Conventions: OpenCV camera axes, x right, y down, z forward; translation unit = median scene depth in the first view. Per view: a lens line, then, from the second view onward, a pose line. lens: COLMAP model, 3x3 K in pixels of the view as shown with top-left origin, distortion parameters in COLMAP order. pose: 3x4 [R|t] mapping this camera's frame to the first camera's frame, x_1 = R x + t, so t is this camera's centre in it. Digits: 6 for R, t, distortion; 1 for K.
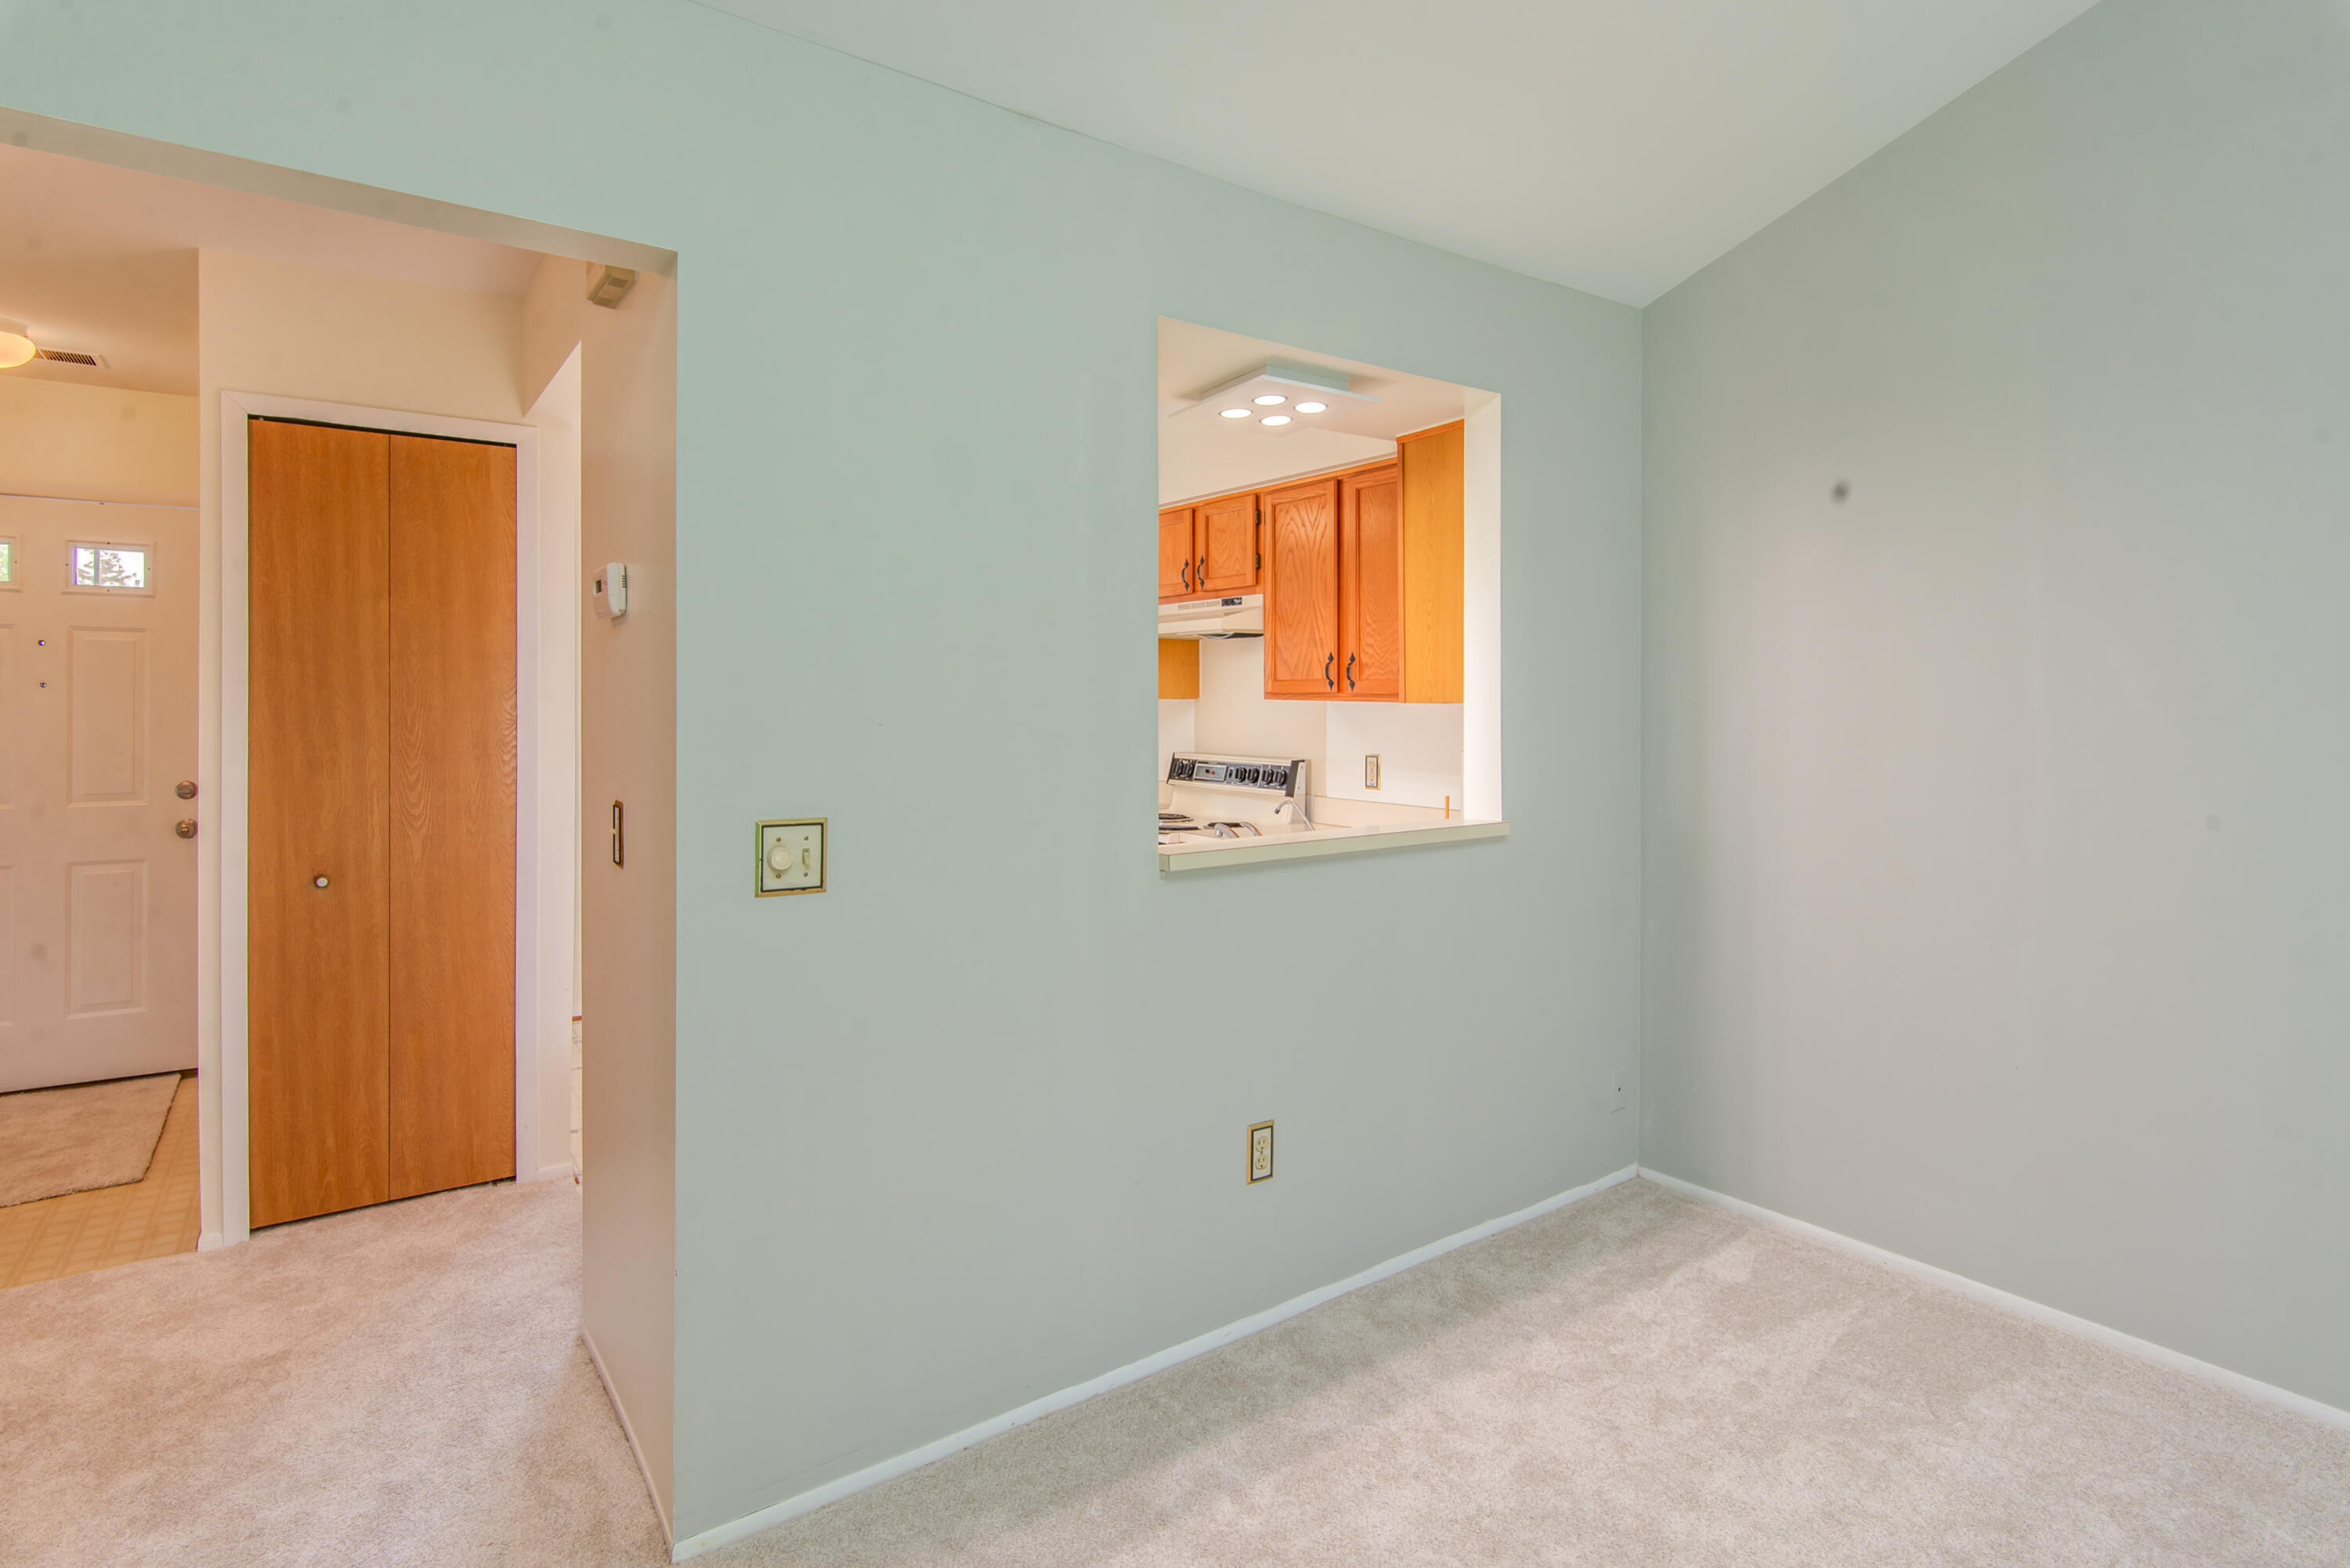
lens RADIAL K [[1167.1, 0, 1169.1], [0, 1167.1, 706.3], [0, 0, 1]] dist [0.005258, -0.000792]
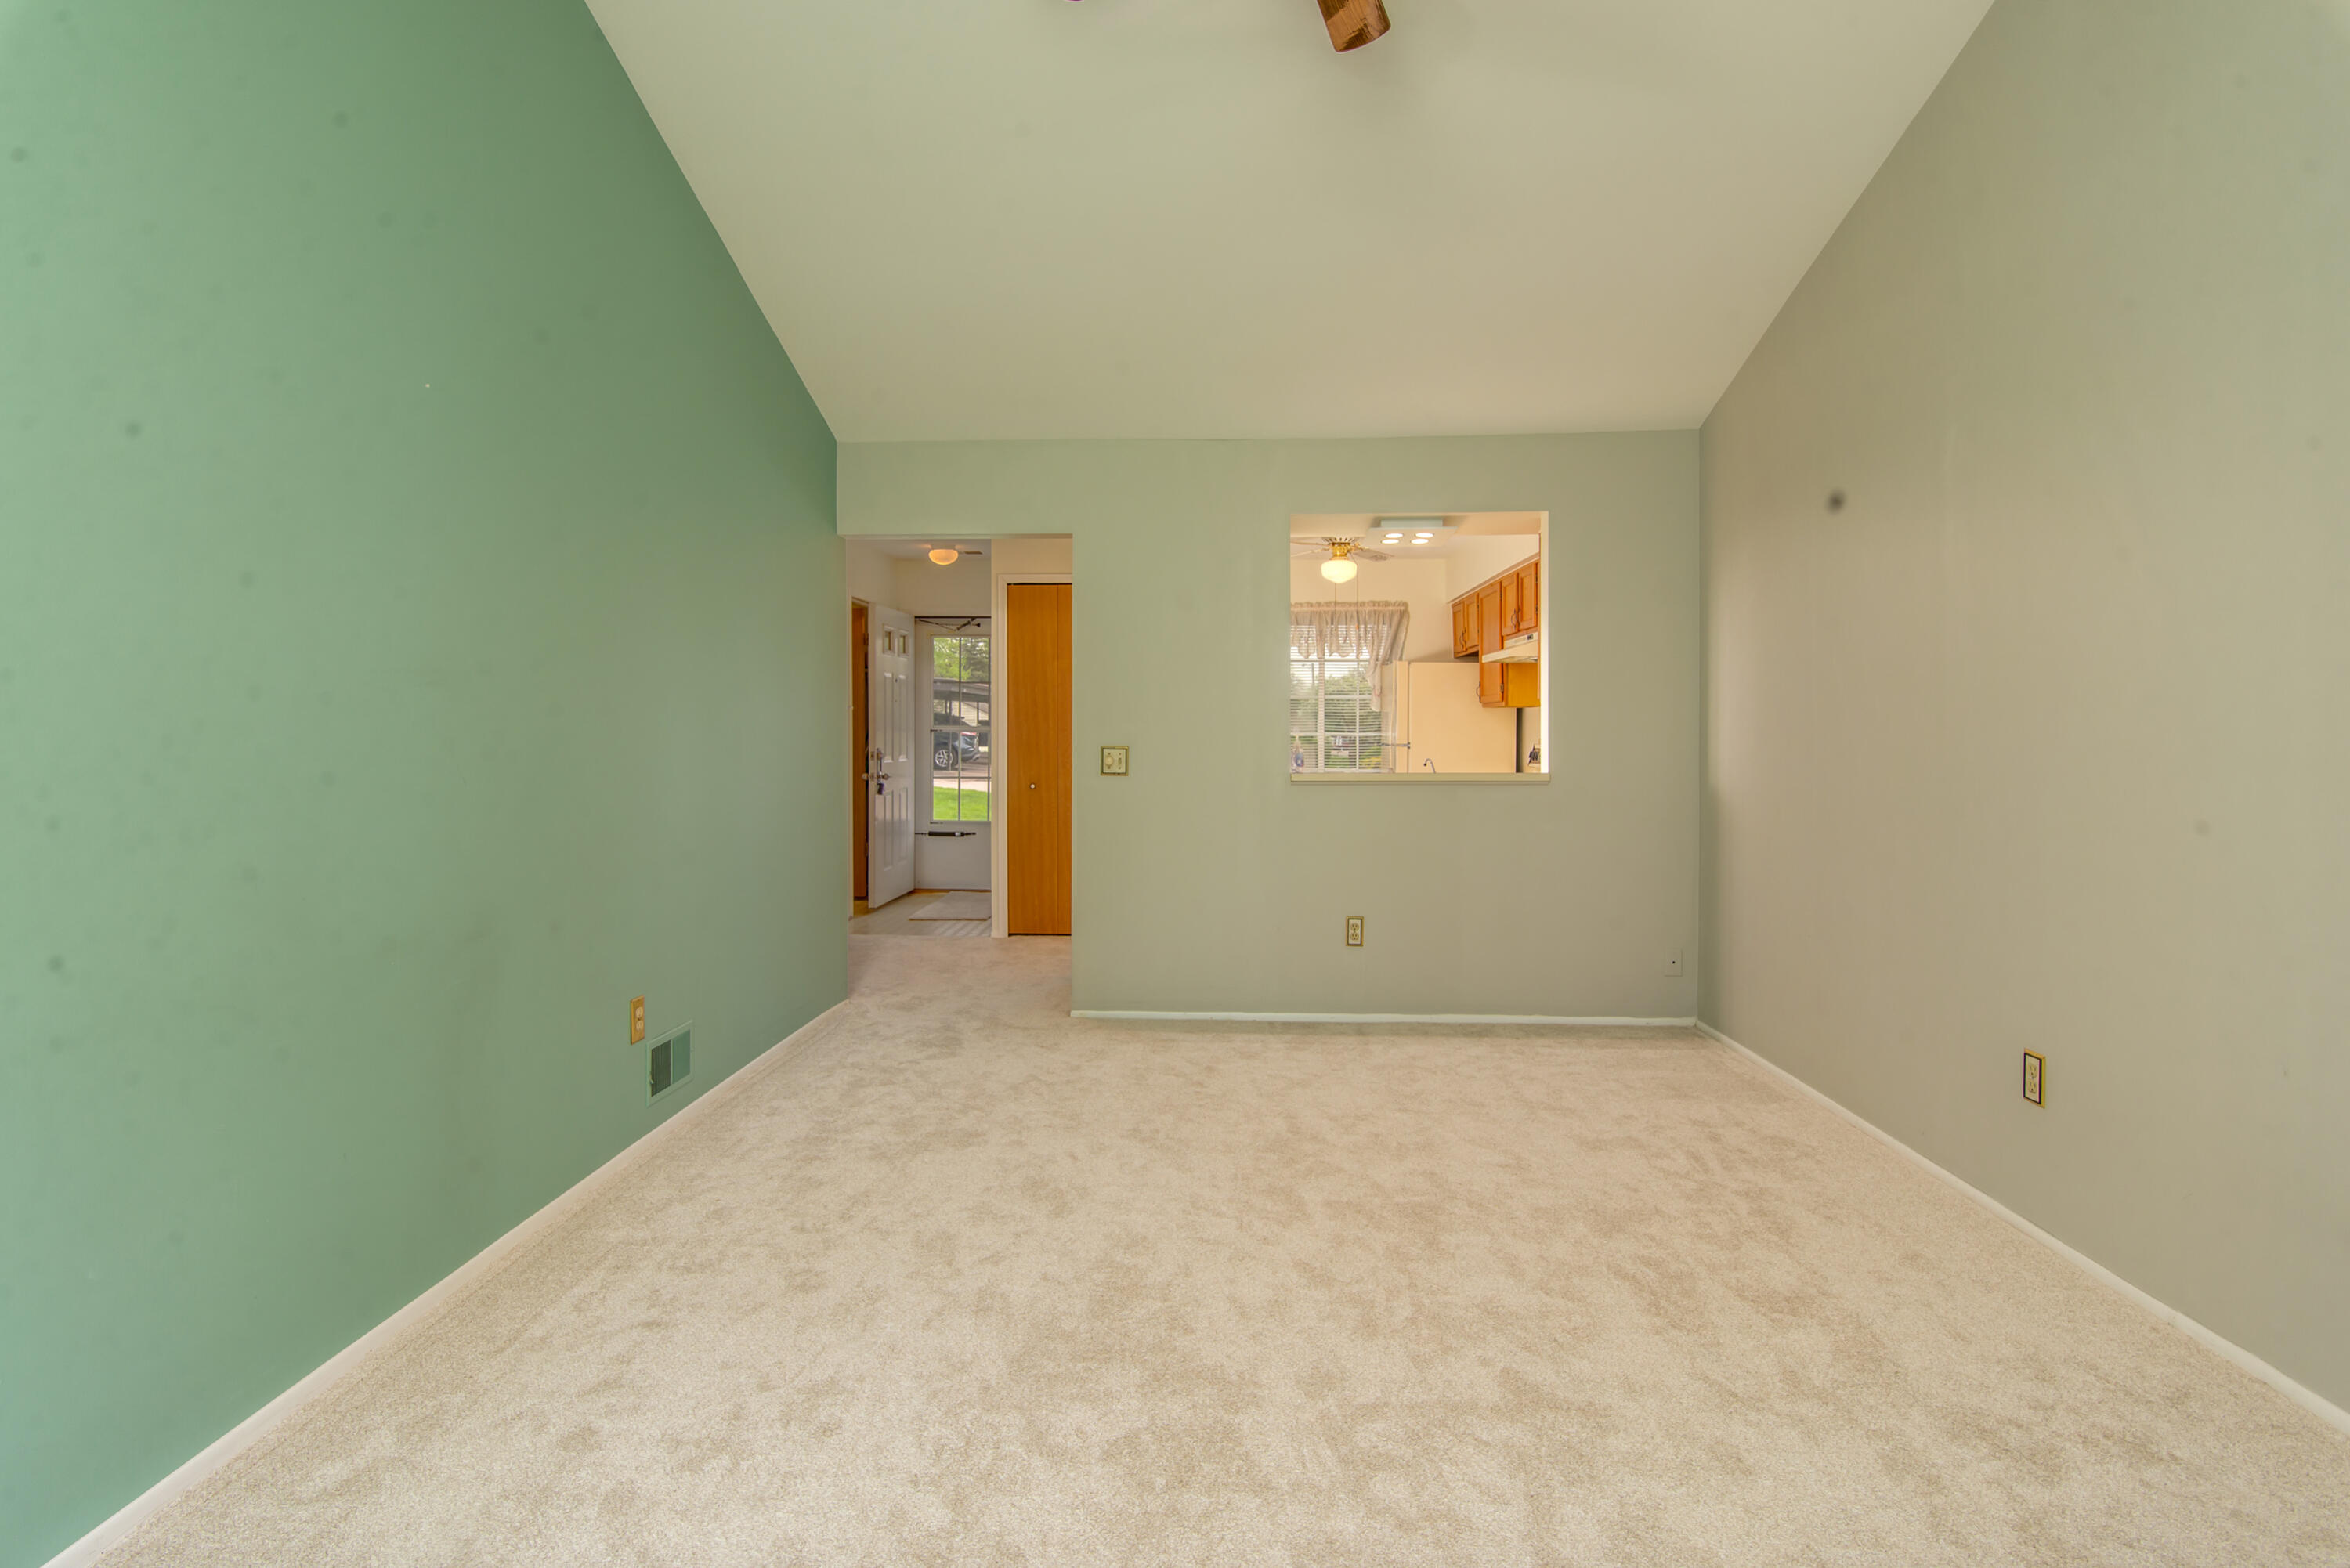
lens RADIAL K [[1167.1, 0, 1169.1], [0, 1167.1, 706.3], [0, 0, 1]] dist [0.005258, -0.000792]
pose [[0.783796, -0.008821, -0.620956, 1.027903], [-0.001506, 0.999869, -0.016105, 0.038379], [0.621017, 0.013558, 0.783680, -0.705899]]
